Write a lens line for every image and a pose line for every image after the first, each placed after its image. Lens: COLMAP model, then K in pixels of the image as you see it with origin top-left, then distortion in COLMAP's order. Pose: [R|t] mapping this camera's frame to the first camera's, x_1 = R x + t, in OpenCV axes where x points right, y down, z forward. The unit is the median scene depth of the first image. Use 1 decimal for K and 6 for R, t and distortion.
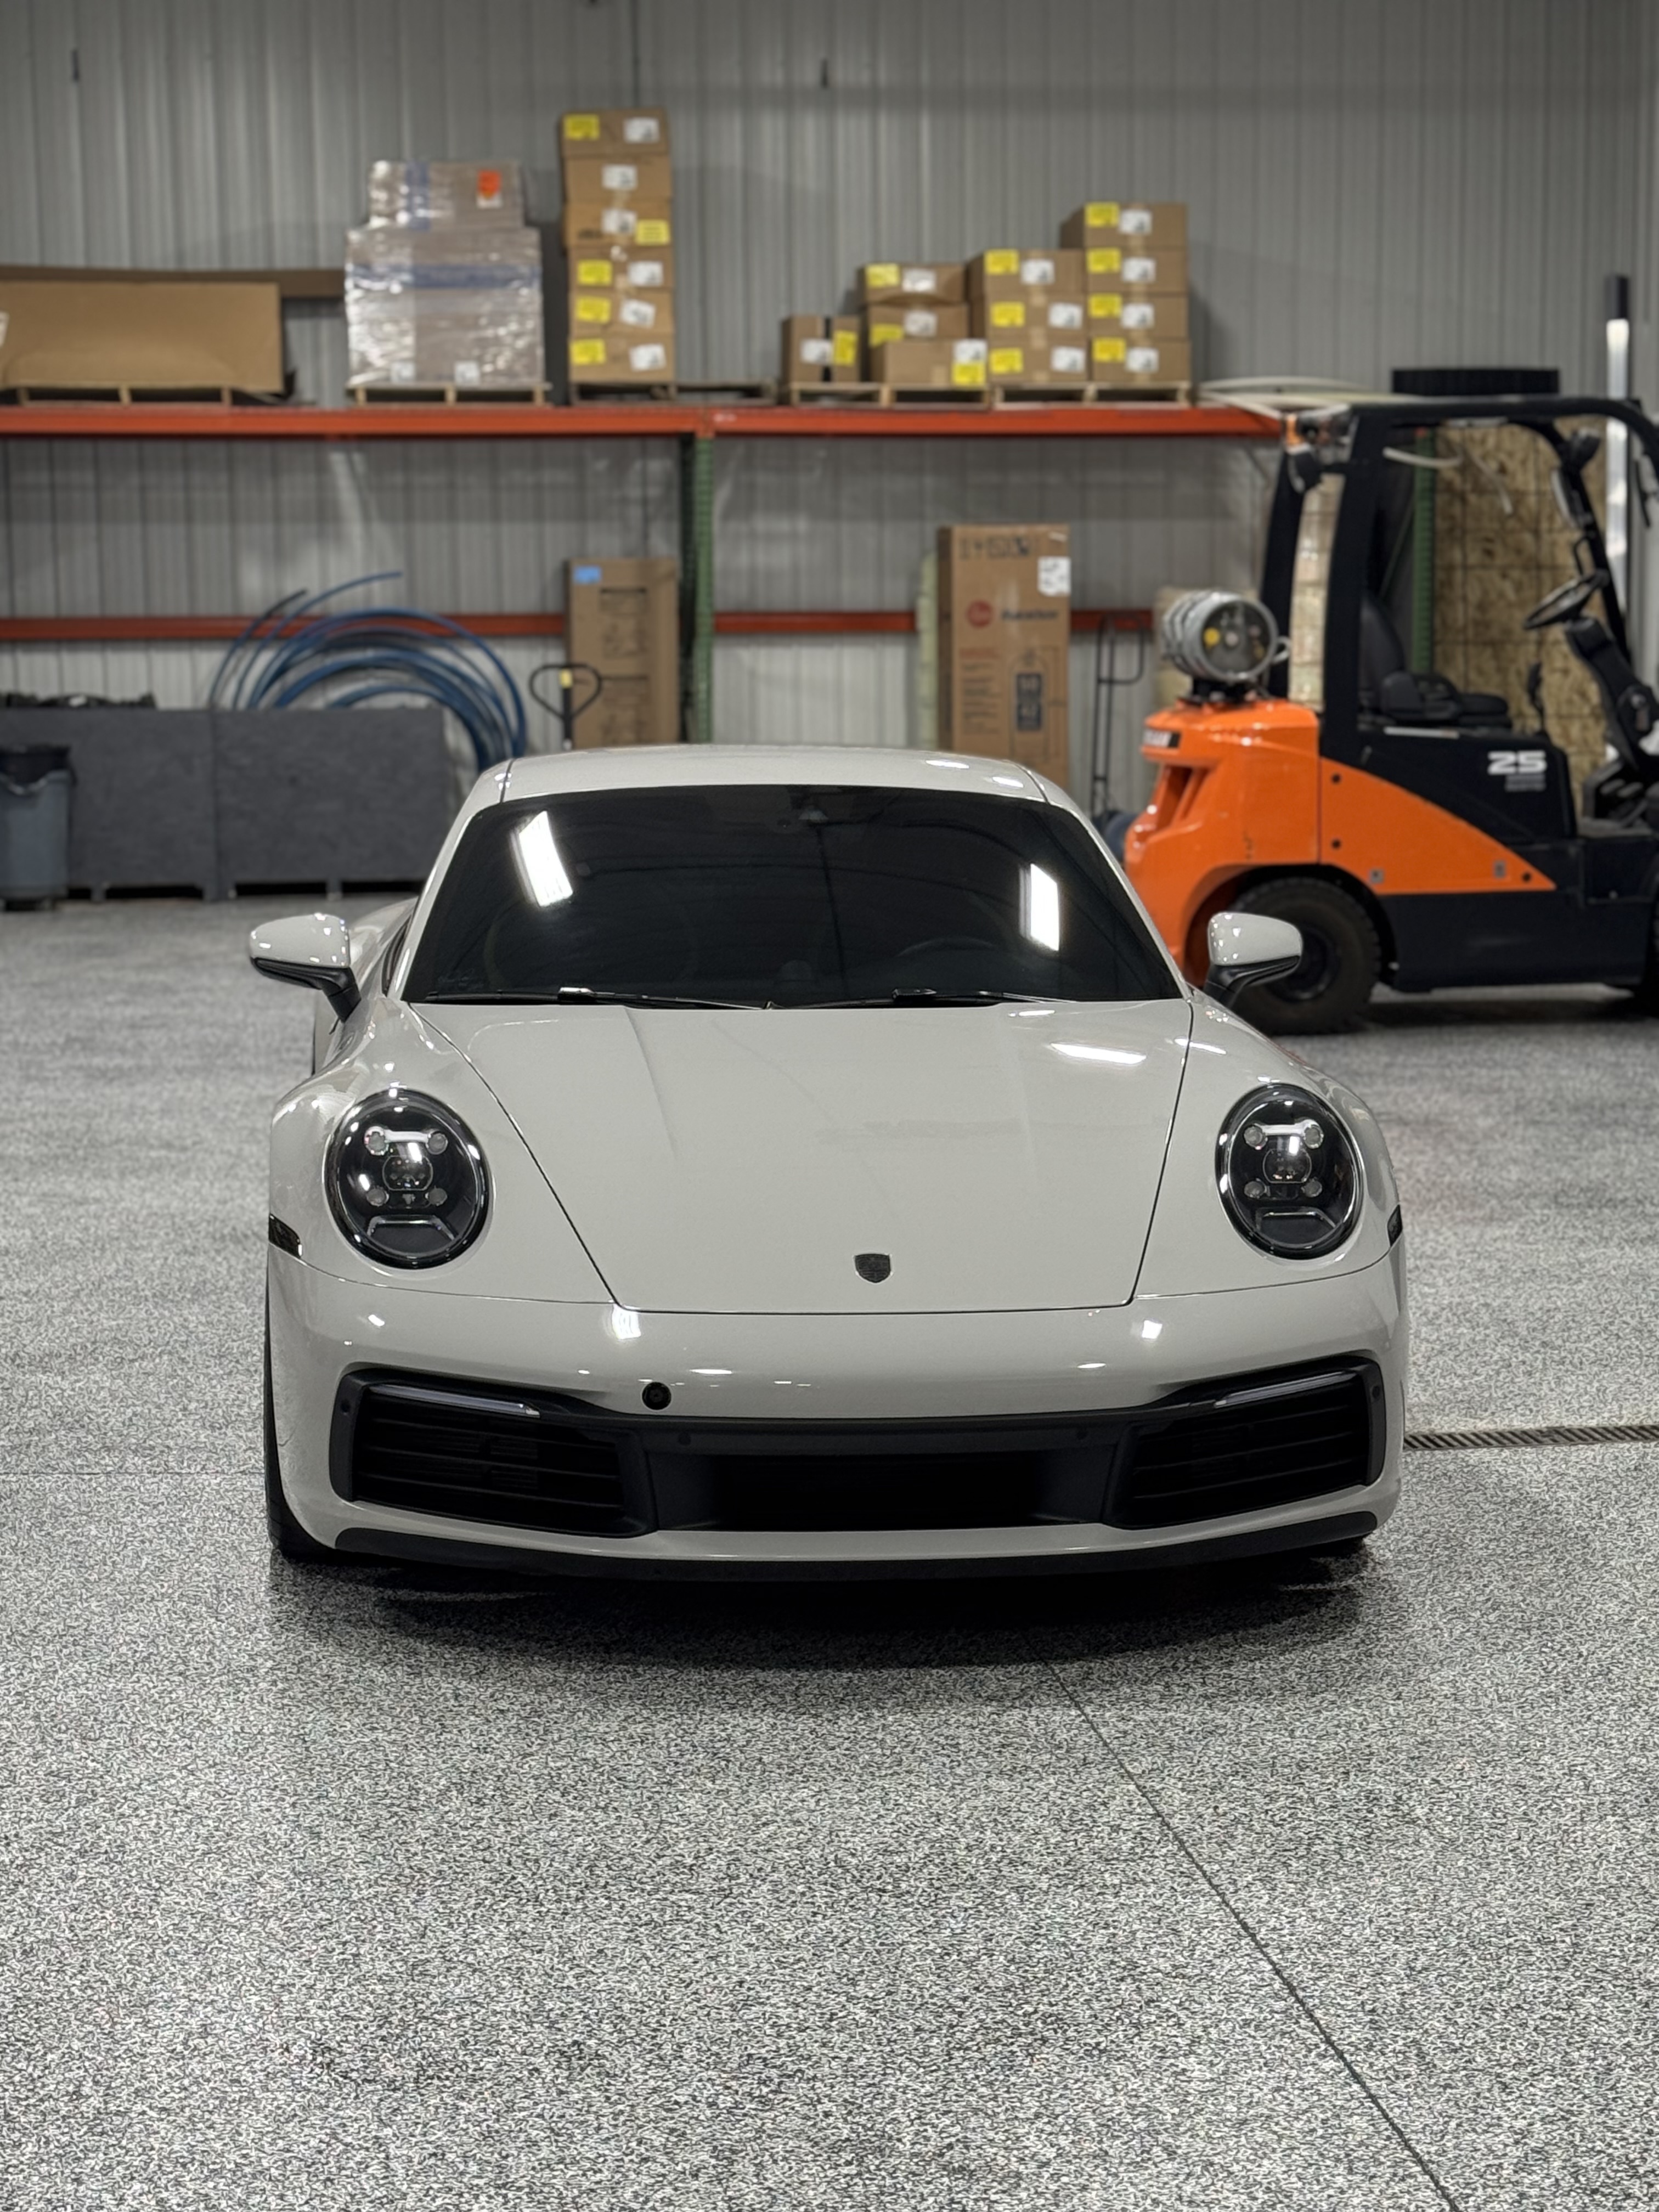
lens RADIAL K [[4115.7, 0, 830.2], [0, 4115.7, 1141.3], [0, 0, 1]] dist [0.144074, -0.143882]
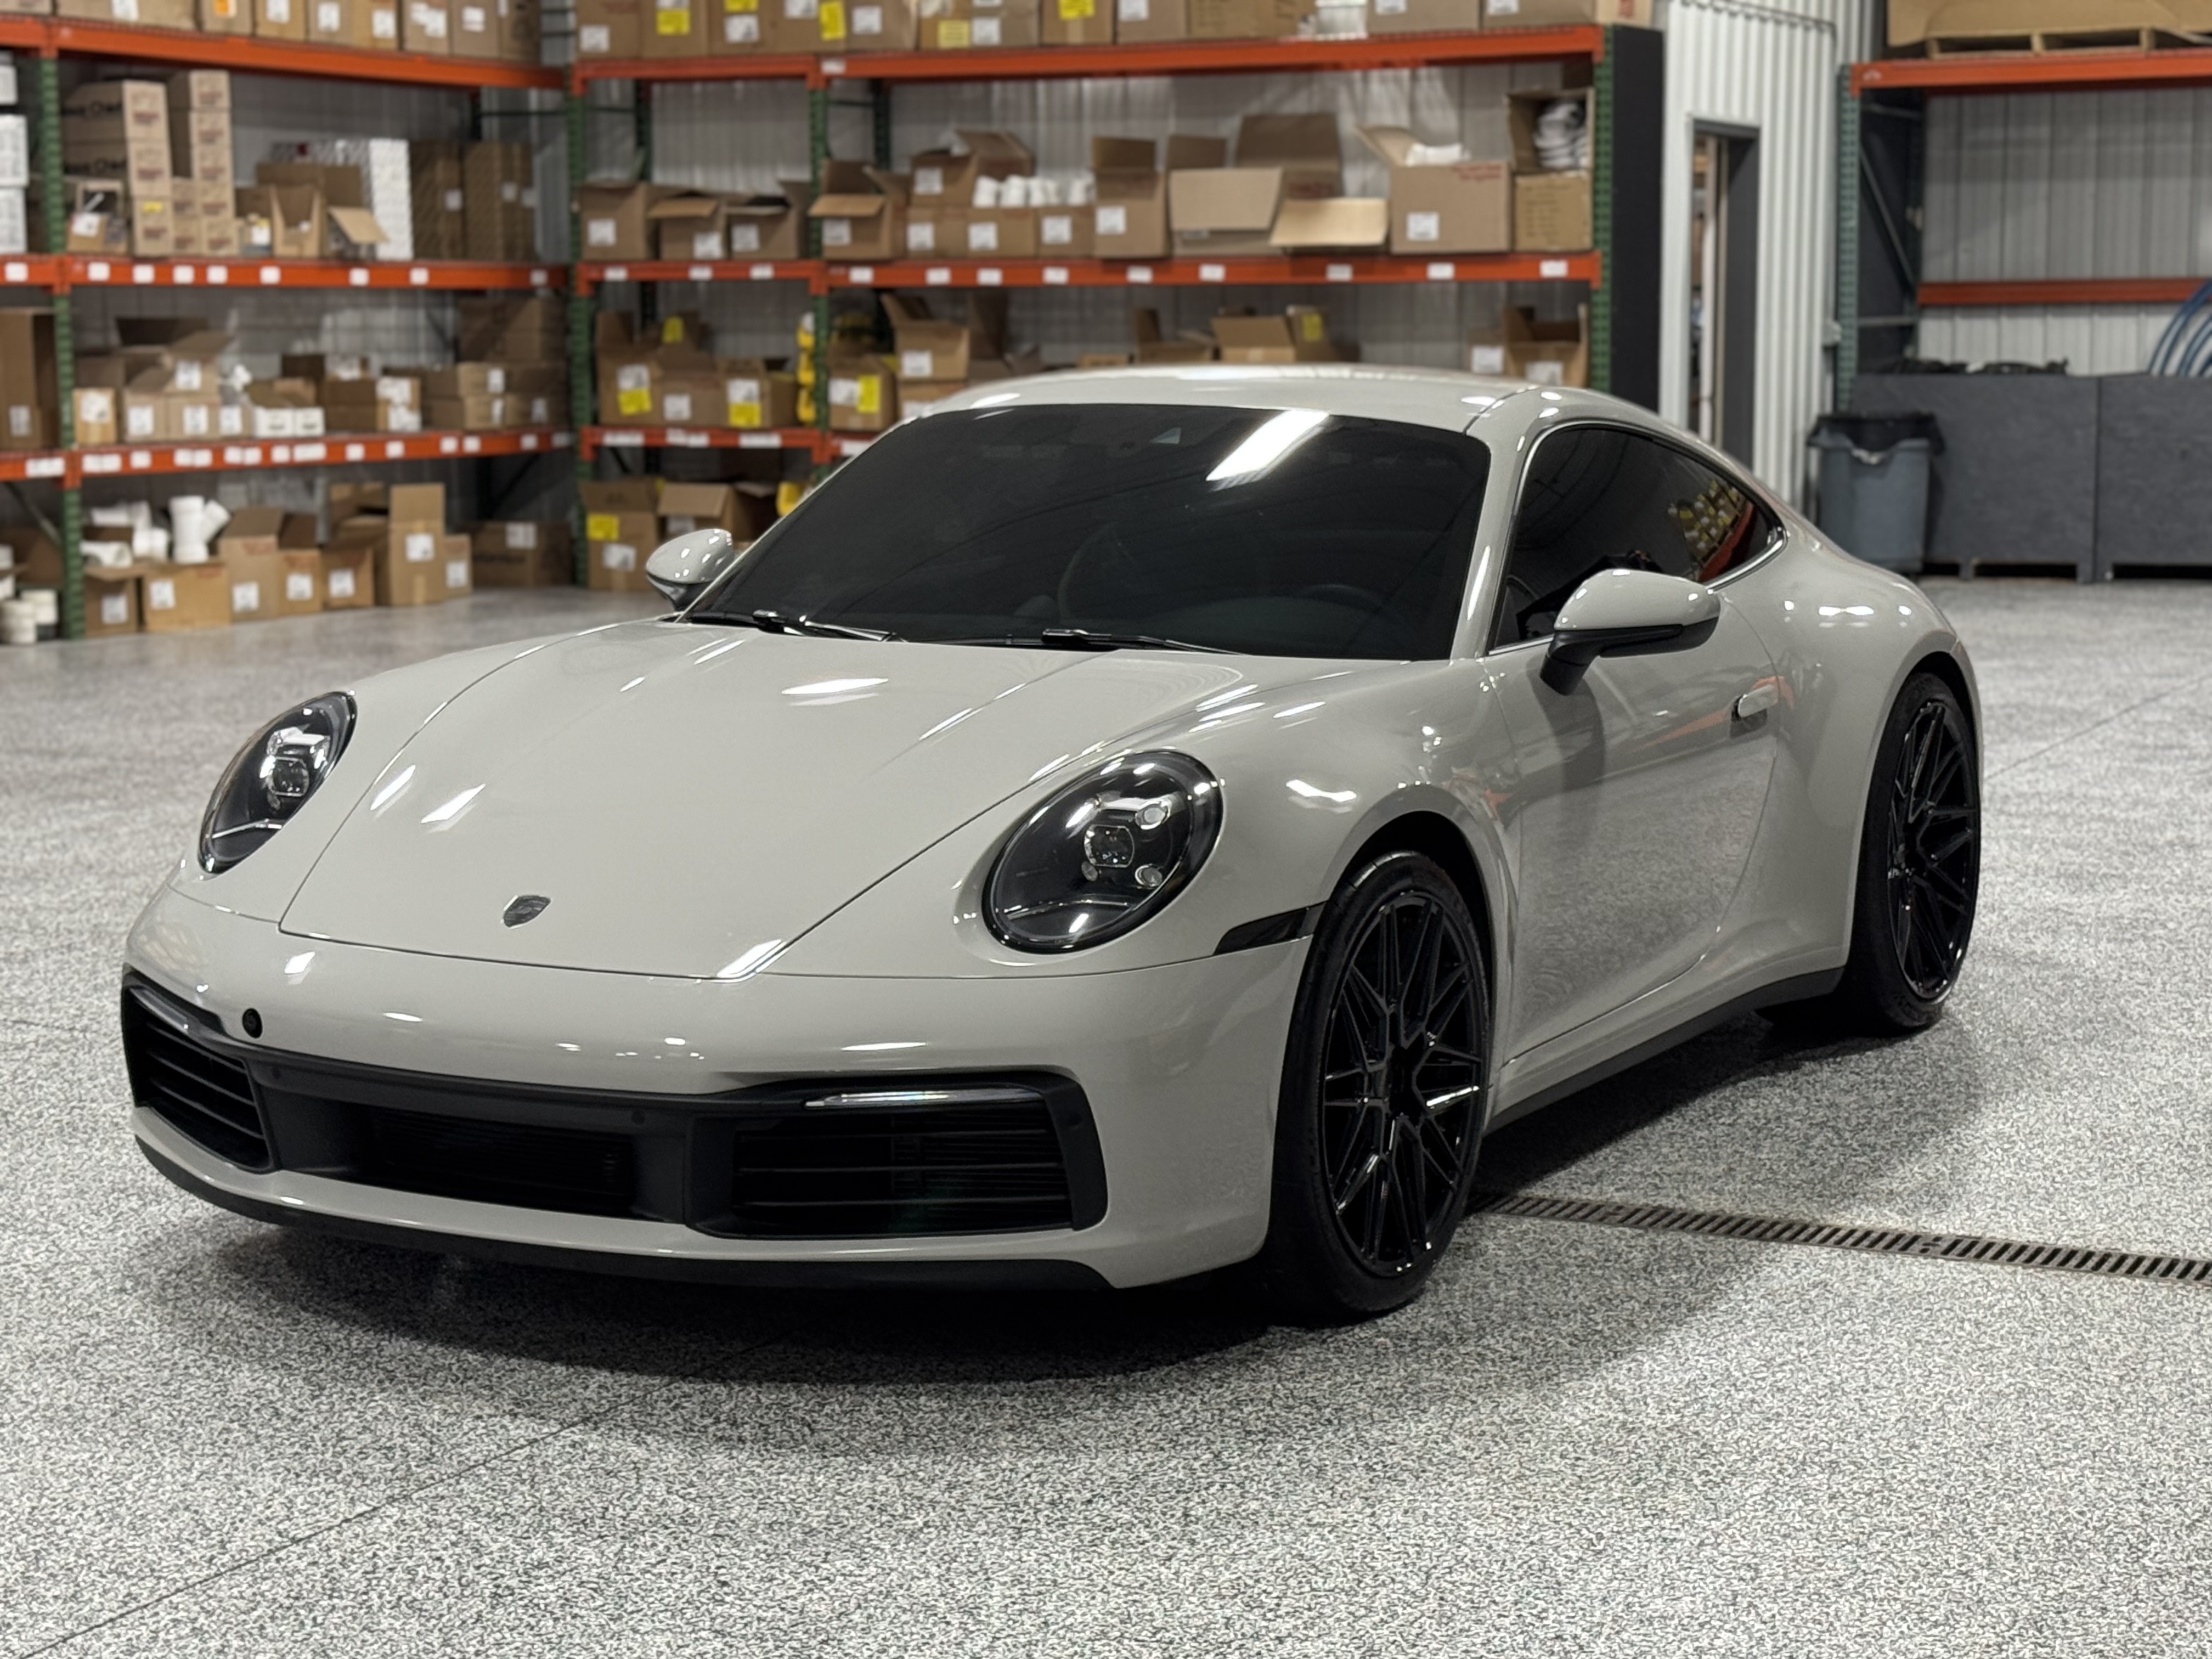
lens RADIAL K [[4115.7, 0, 1061.4], [0, 4115.7, 825.2], [0, 0, 1]] dist [0.144074, -0.143882]
pose [[0.830887, 0.076875, -0.551105, 0.180705], [-0.078592, 0.996695, 0.020541, -0.004635], [0.550862, 0.026246, 0.834183, 0.094187]]
